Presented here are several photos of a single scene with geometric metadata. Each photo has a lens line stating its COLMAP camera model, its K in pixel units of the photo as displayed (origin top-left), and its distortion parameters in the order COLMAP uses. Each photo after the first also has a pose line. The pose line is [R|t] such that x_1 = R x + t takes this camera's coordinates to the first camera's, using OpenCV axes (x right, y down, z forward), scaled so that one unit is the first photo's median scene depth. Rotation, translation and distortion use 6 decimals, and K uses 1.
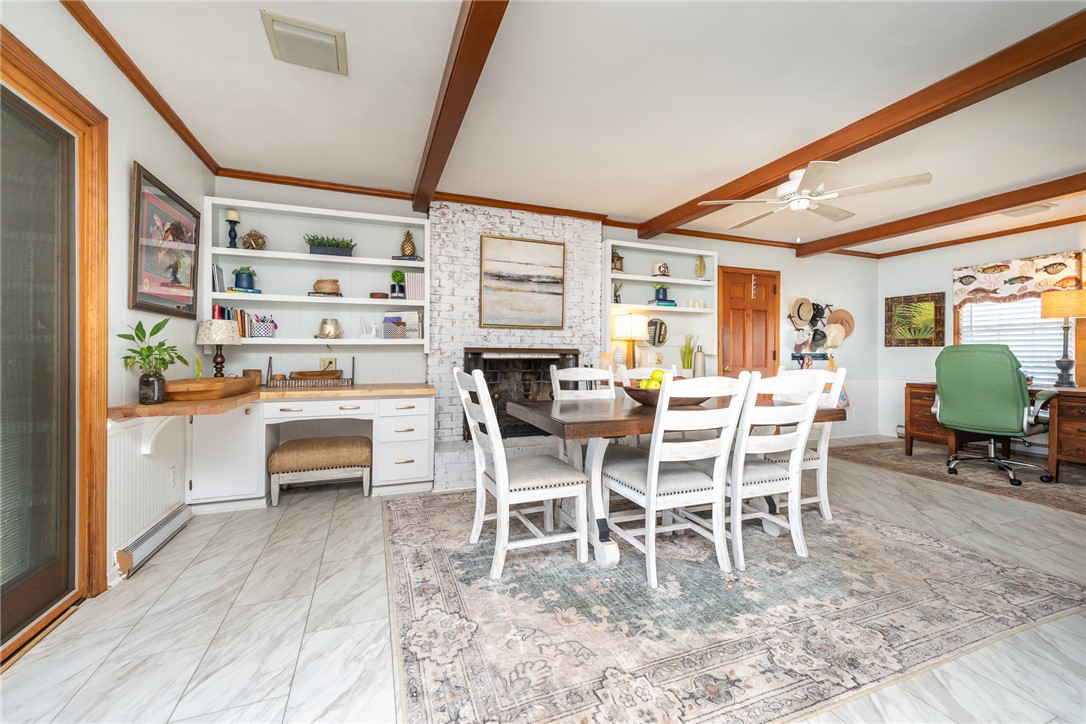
lens RADIAL K [[435.7, 0, 541.0], [0, 435.7, 355.2], [0, 0, 1]] dist [0.003455, 0.000343]
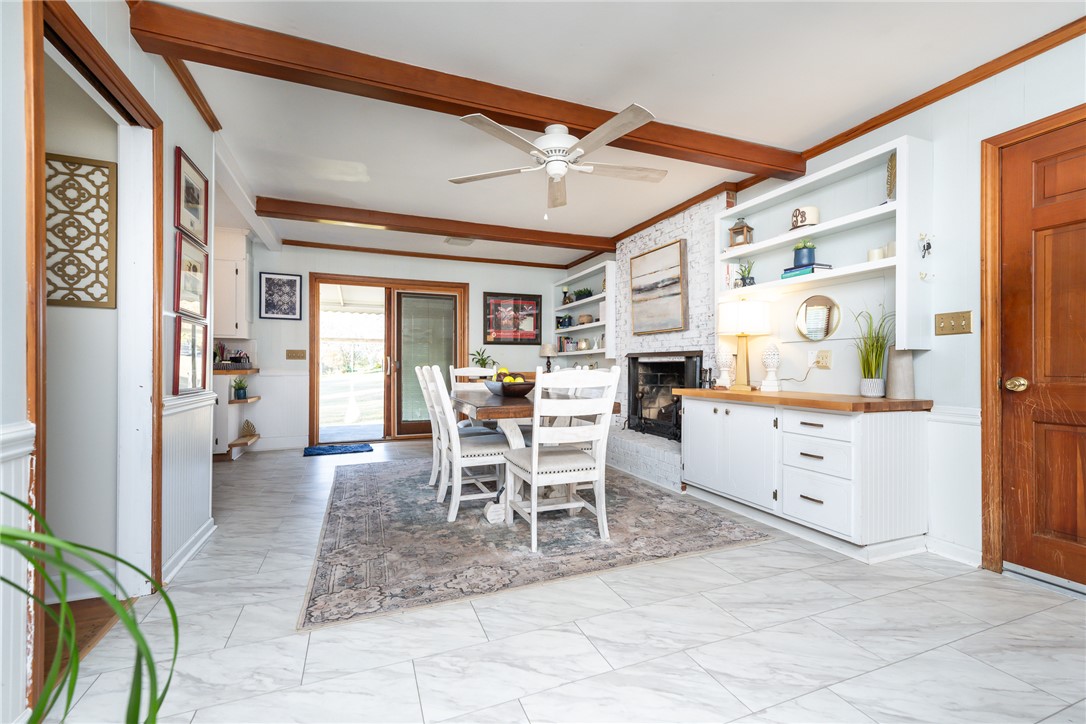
lens RADIAL K [[453.3, 0, 537.1], [0, 453.3, 364.4], [0, 0, 1]] dist [0.007287, 0.000176]
pose [[0.015722, -0.007355, -0.999849, 1.070287], [-0.002032, 0.999971, -0.007388, 0.022913], [0.999874, 0.002148, 0.015707, 0.703971]]
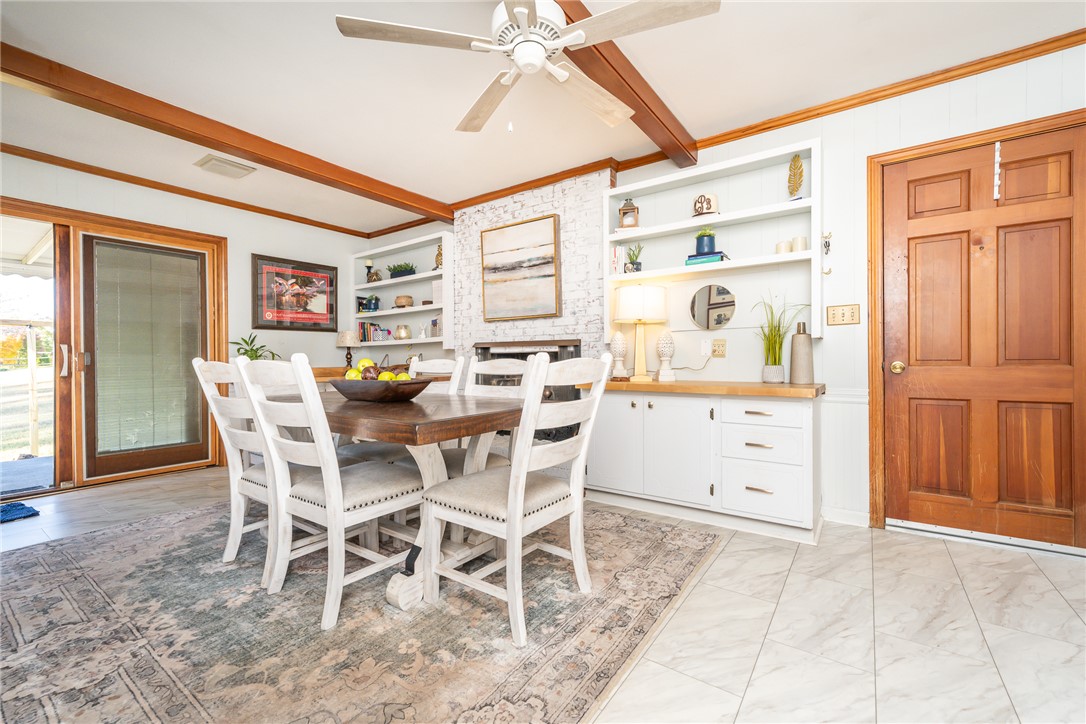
lens RADIAL K [[453.3, 0, 540.0], [0, 453.3, 360.7], [0, 0, 1]] dist [0.007287, 0.000176]
pose [[0.552944, -0.007142, -0.833188, 0.795948], [0.009370, 0.999953, -0.002353, 0.028700], [0.833166, -0.006506, 0.552985, 0.512541]]
